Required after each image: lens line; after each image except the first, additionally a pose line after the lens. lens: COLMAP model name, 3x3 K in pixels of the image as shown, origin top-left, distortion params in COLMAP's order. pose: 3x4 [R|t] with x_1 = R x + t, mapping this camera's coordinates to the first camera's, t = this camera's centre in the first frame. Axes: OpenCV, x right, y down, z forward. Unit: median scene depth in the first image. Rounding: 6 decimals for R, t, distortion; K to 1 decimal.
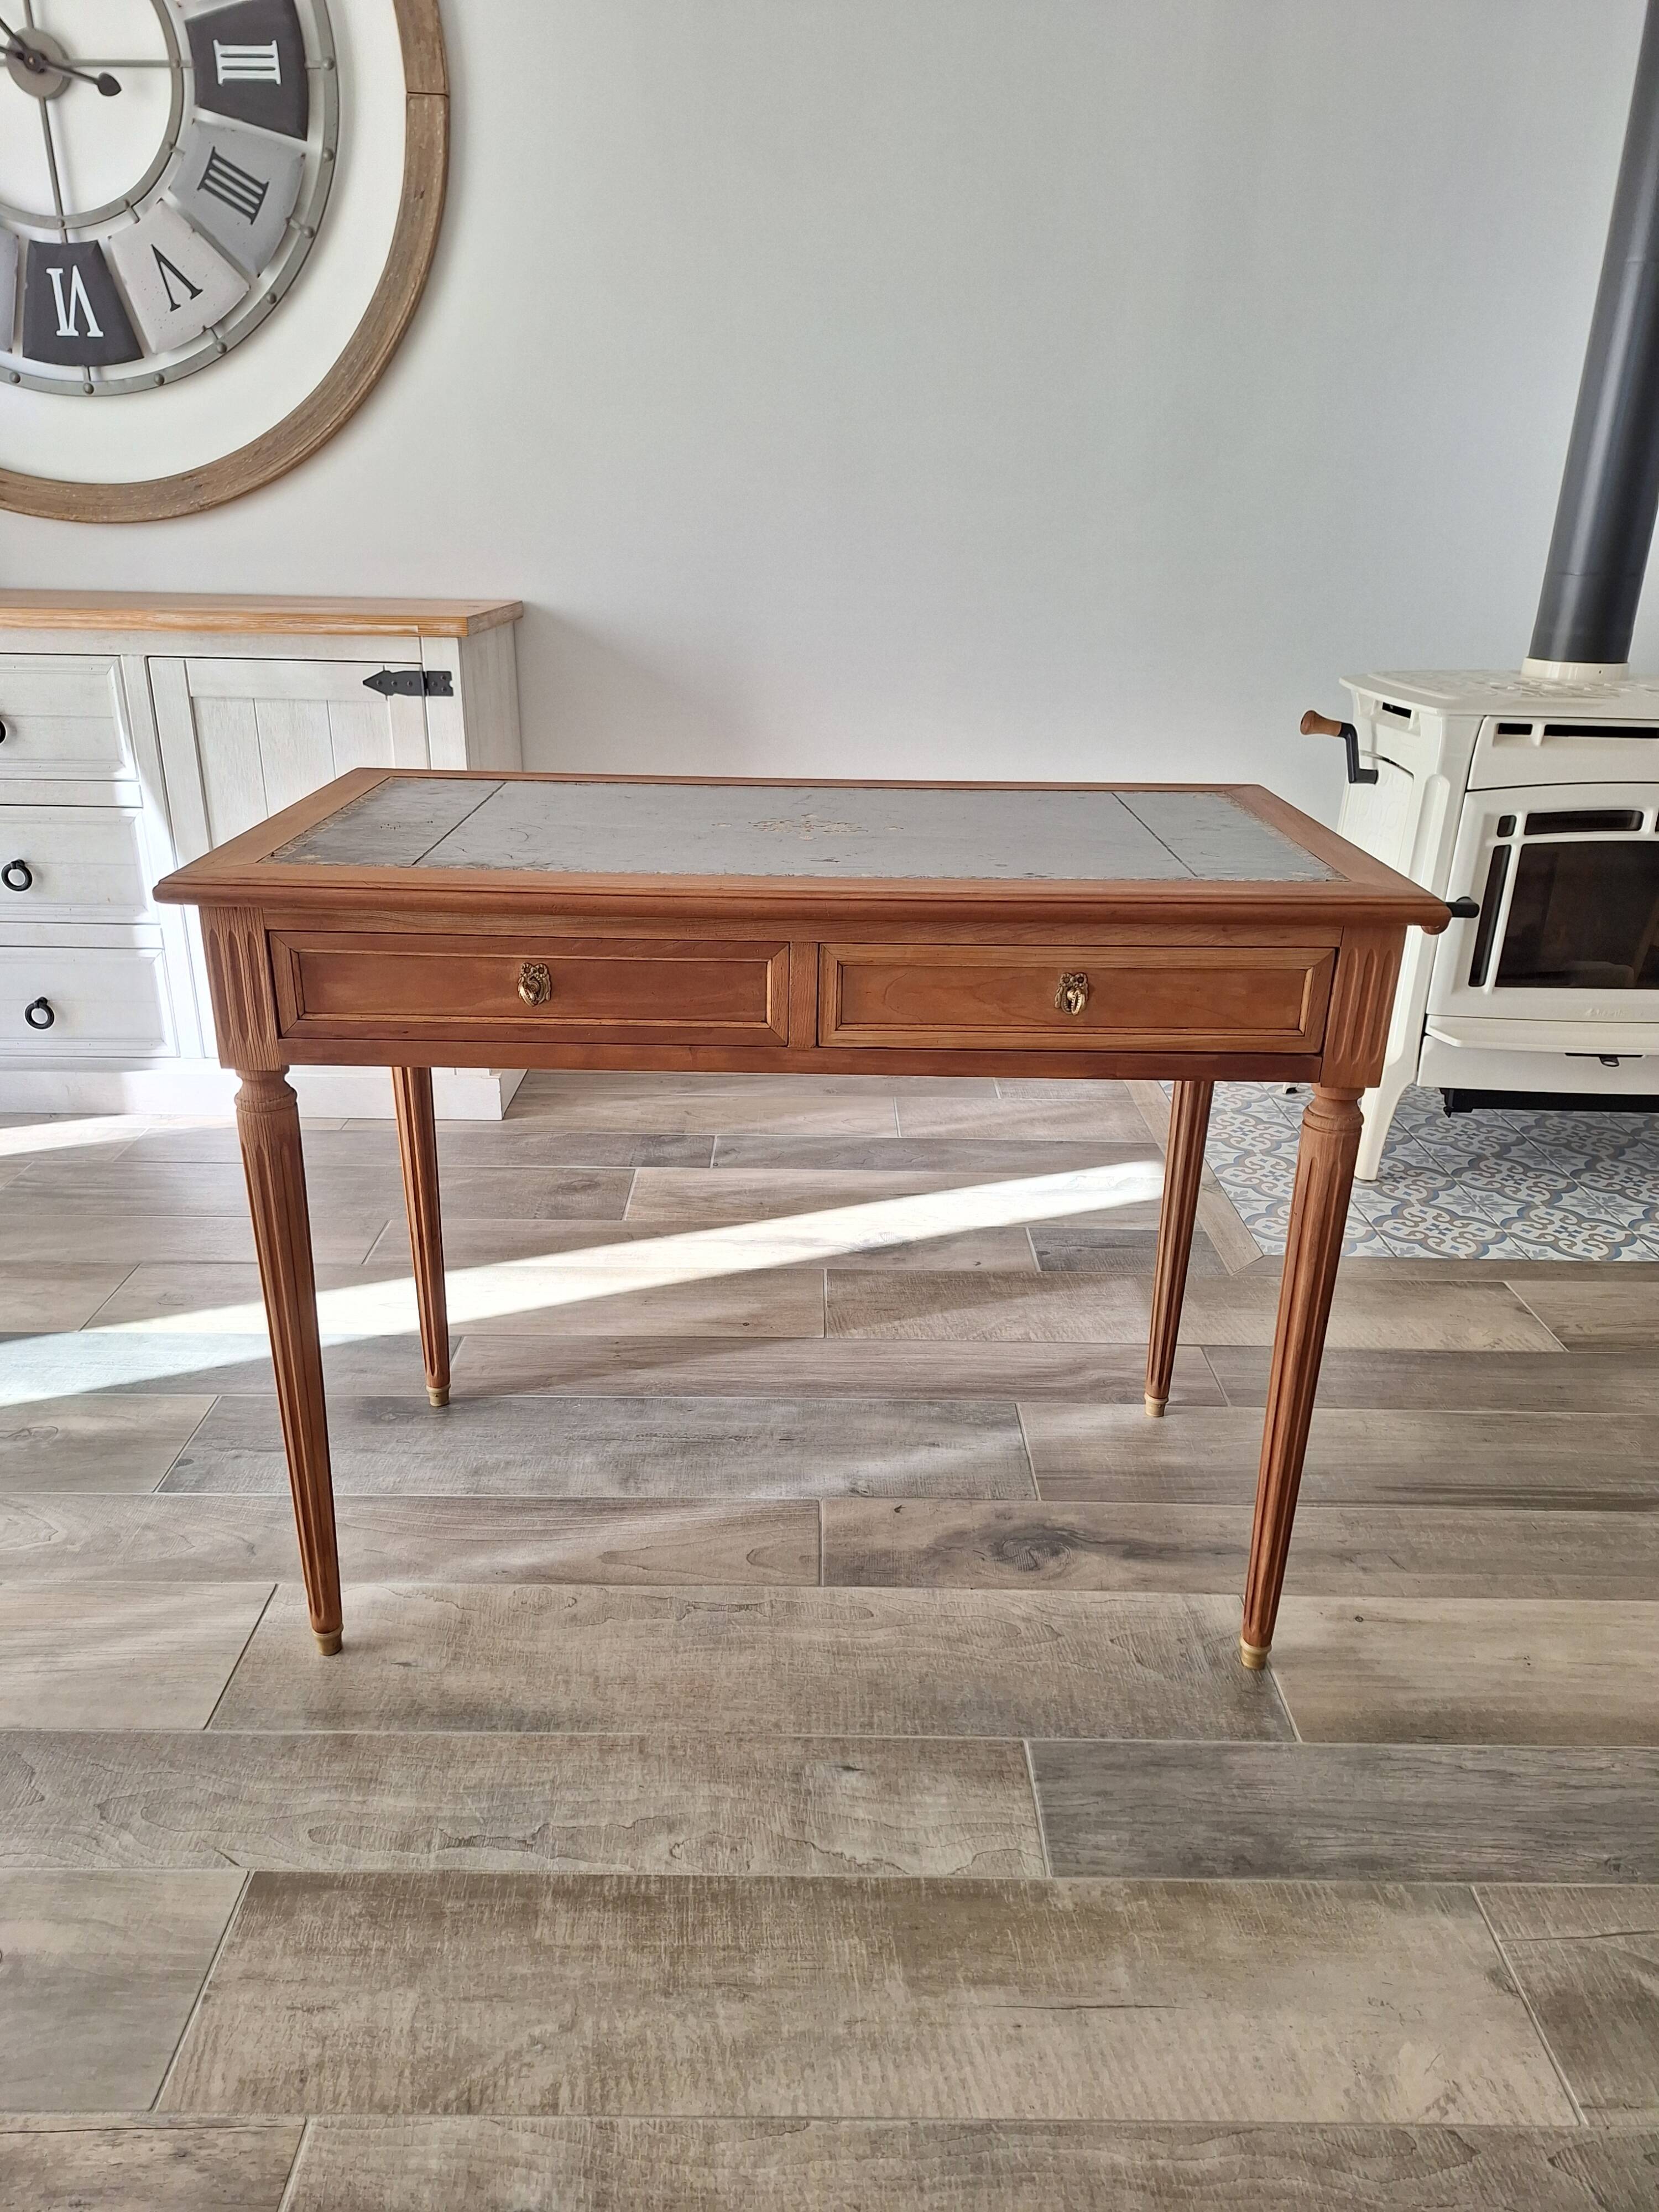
lens RADIAL K [[1530.7, 0, 819.6], [0, 1530.7, 1115.7], [0, 0, 1]] dist [0.079036, -0.082556]
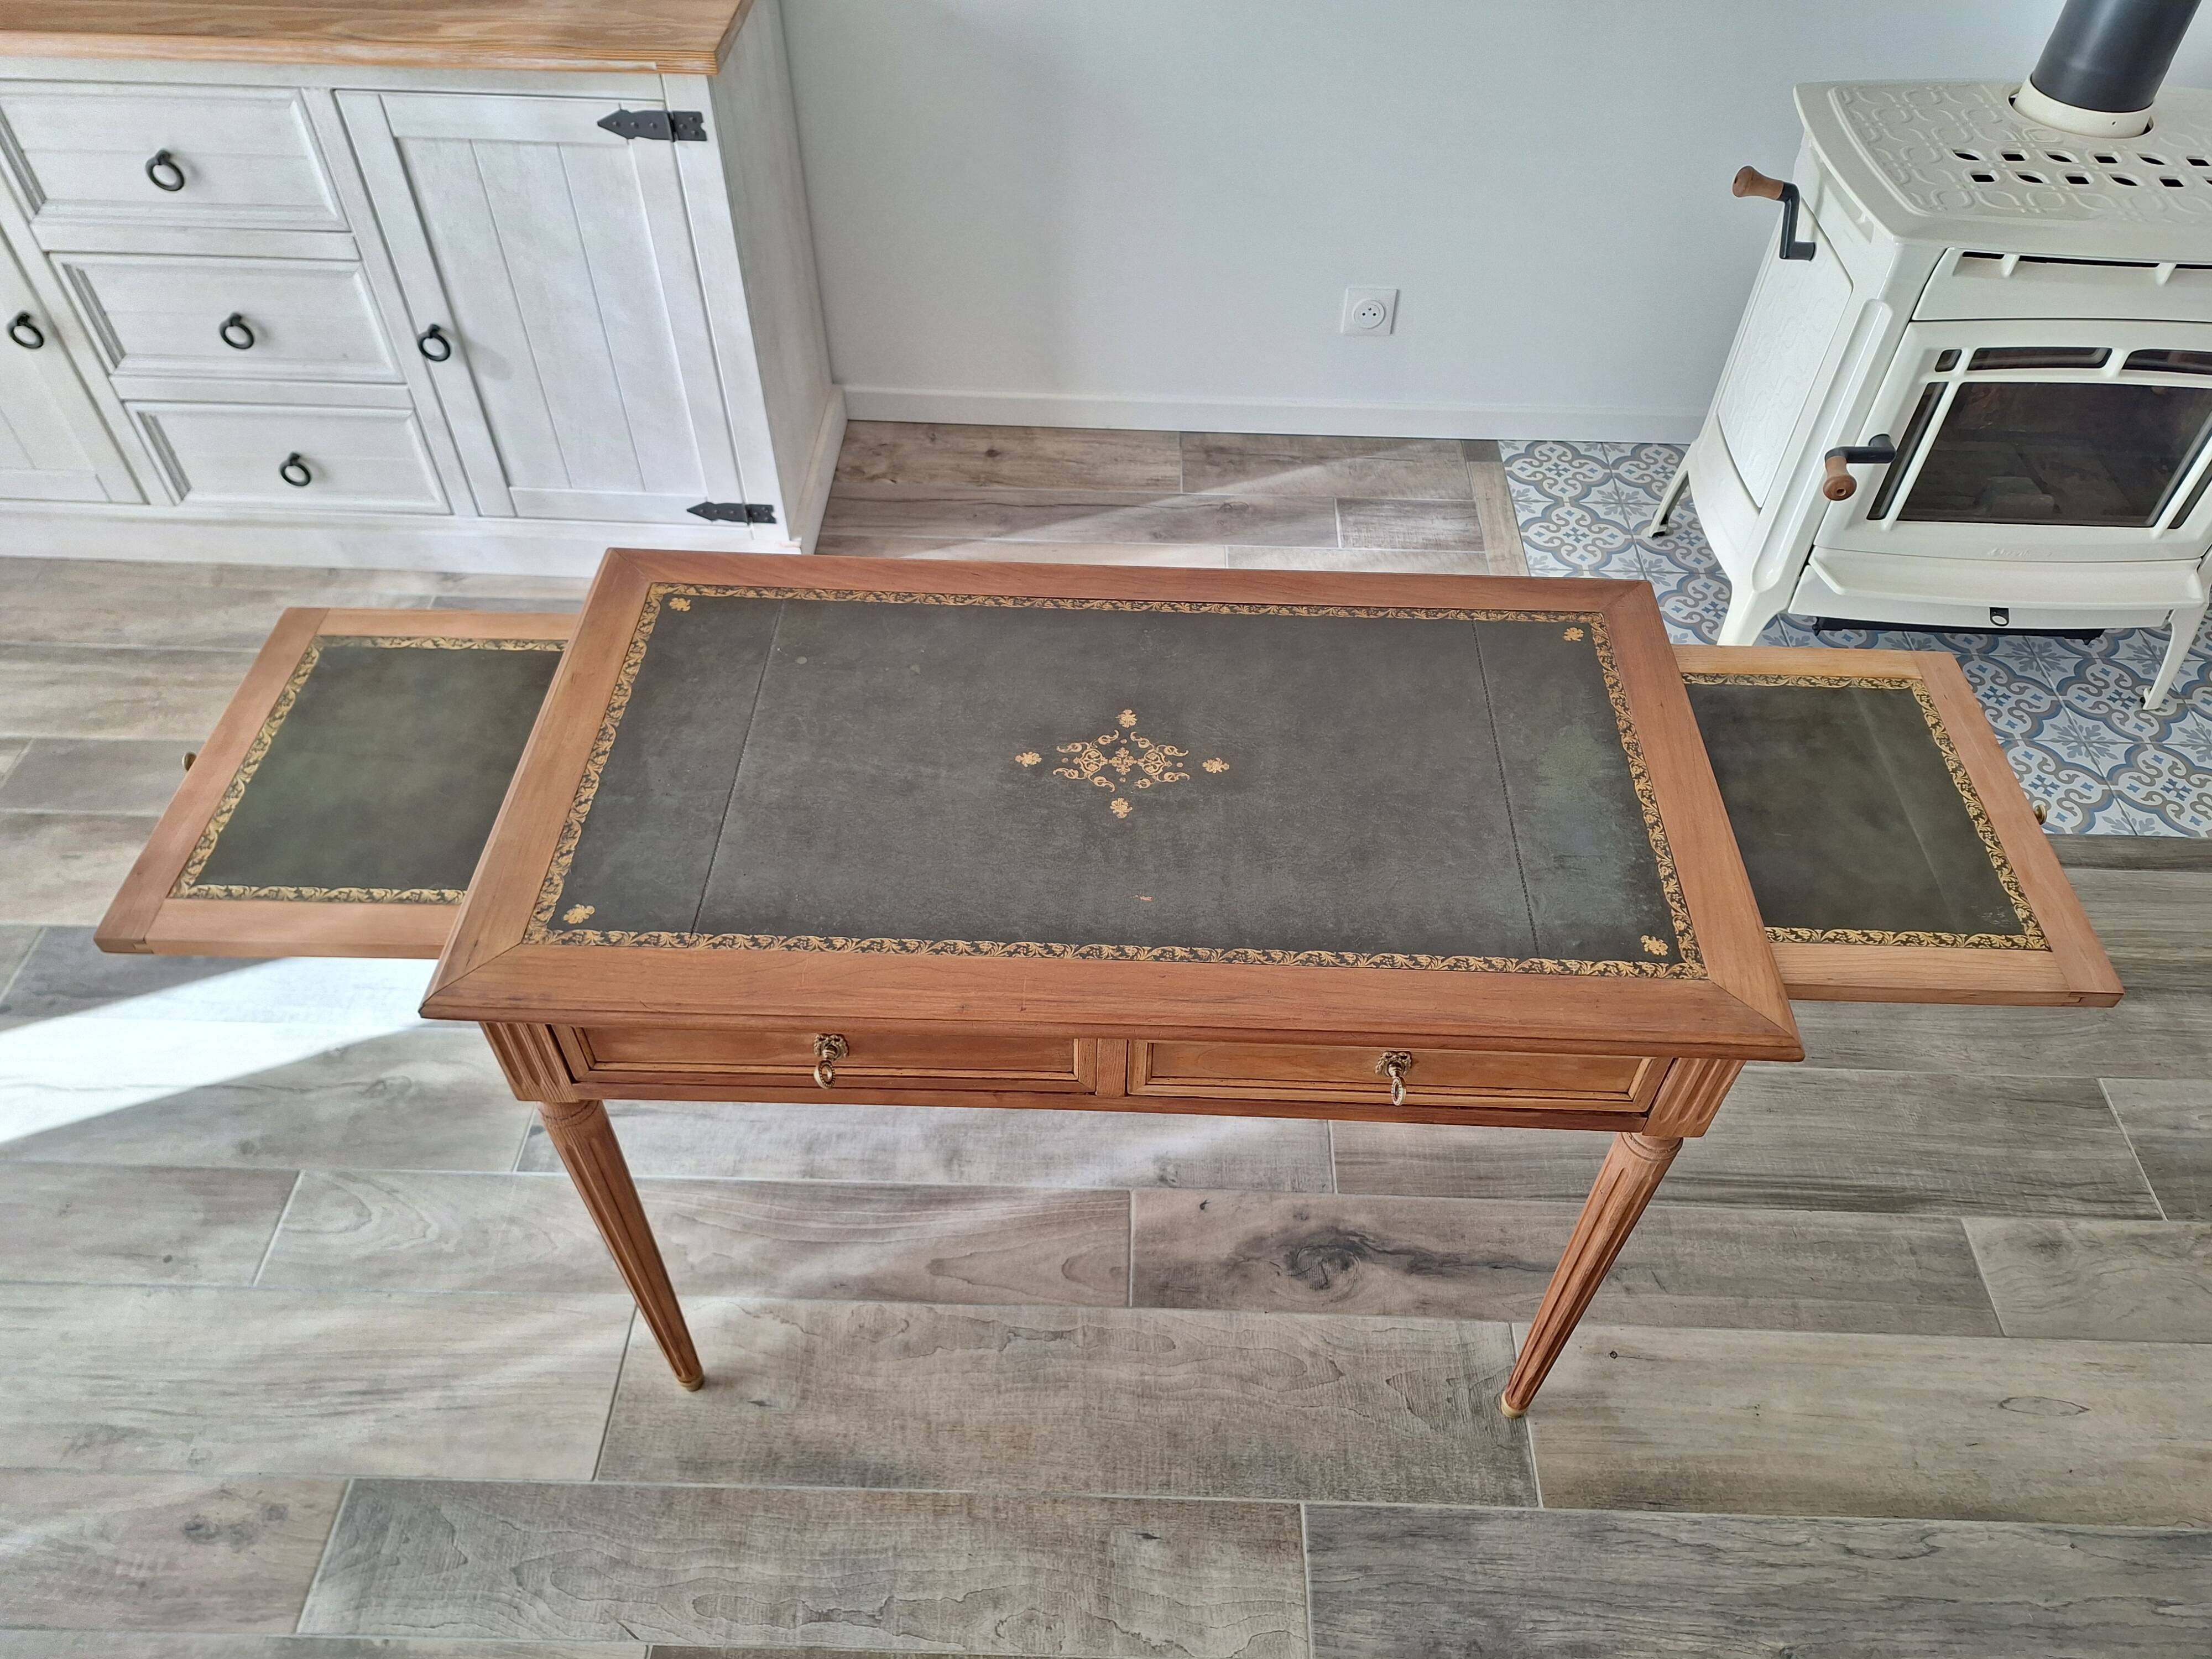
lens RADIAL K [[1531.9, 0, 1122.8], [0, 1531.9, 821.8], [0, 0, 1]] dist [0.079794, -0.091215]
pose [[0.999706, 0.019257, -0.014765, 0.006632], [-0.010875, 0.899506, 0.436774, -0.540611], [0.021692, -0.436484, 0.899450, 0.174867]]
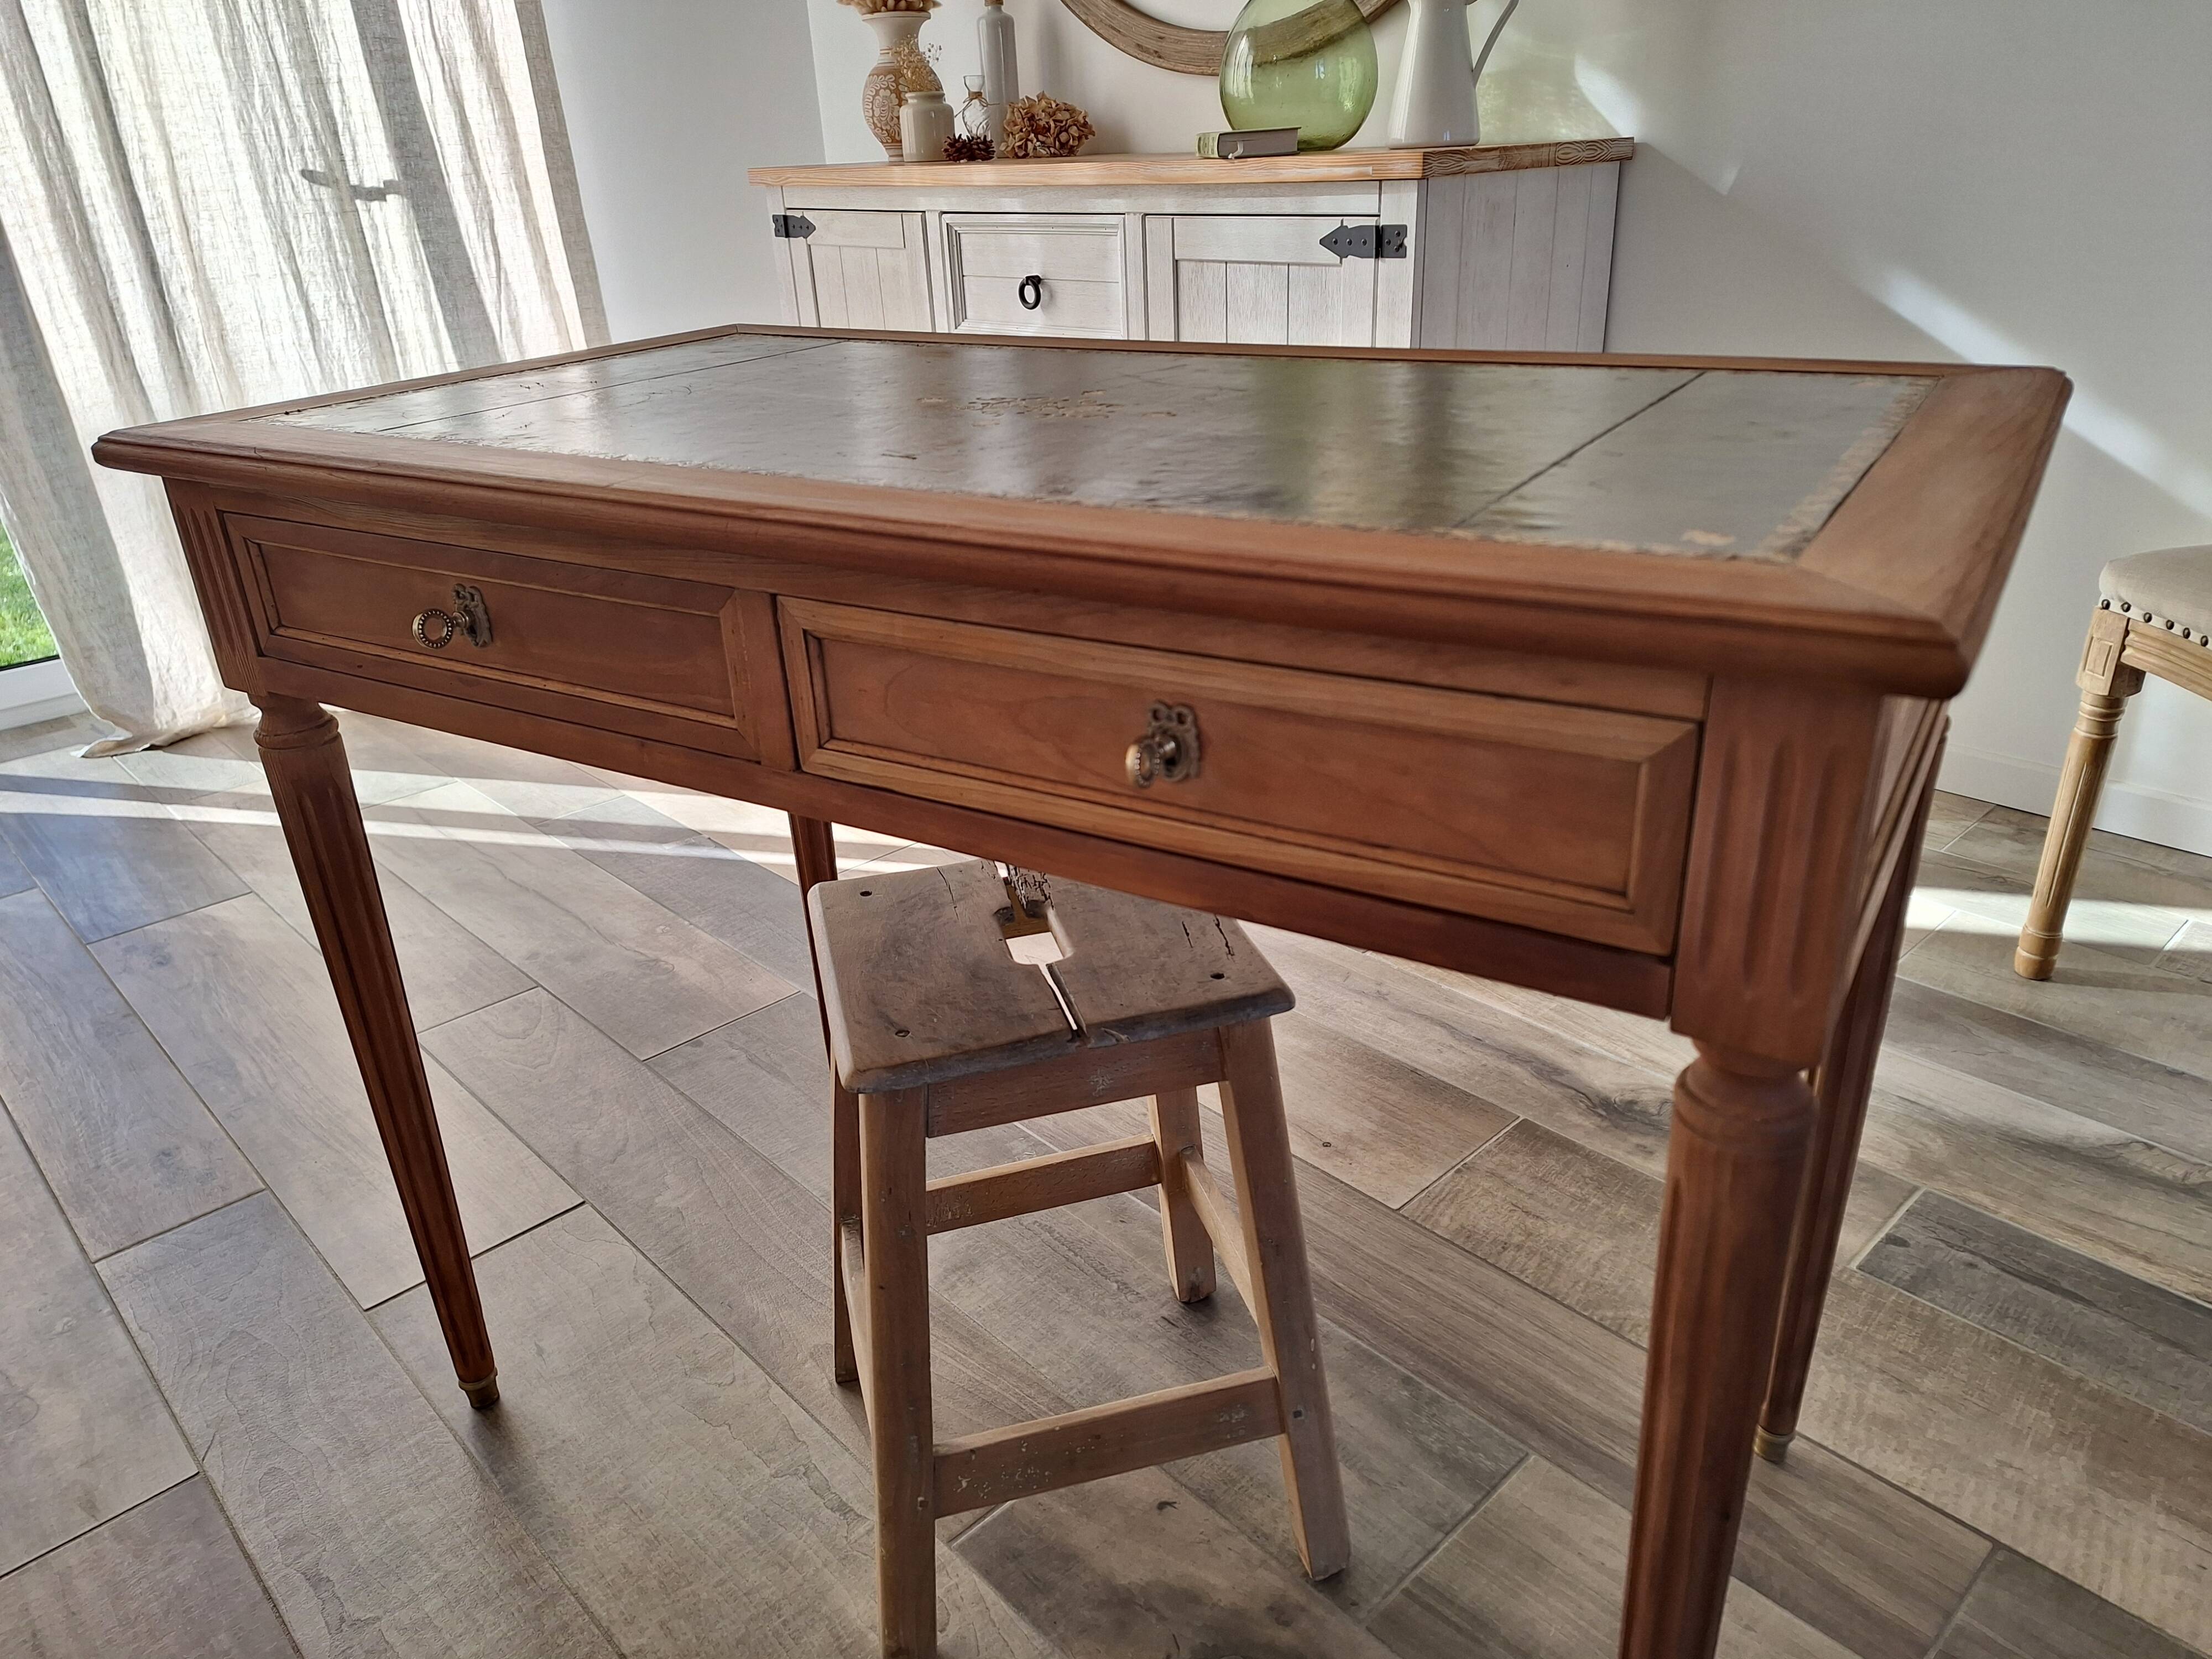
lens RADIAL K [[1543.8, 0, 1131.8], [0, 1543.8, 823.3], [0, 0, 1]] dist [0.041300, -0.033362]
pose [[0.689217, 0.255052, -0.678180, 0.486508], [-0.217767, 0.965638, 0.141849, -0.129429], [0.691056, 0.049921, 0.721076, 0.601188]]
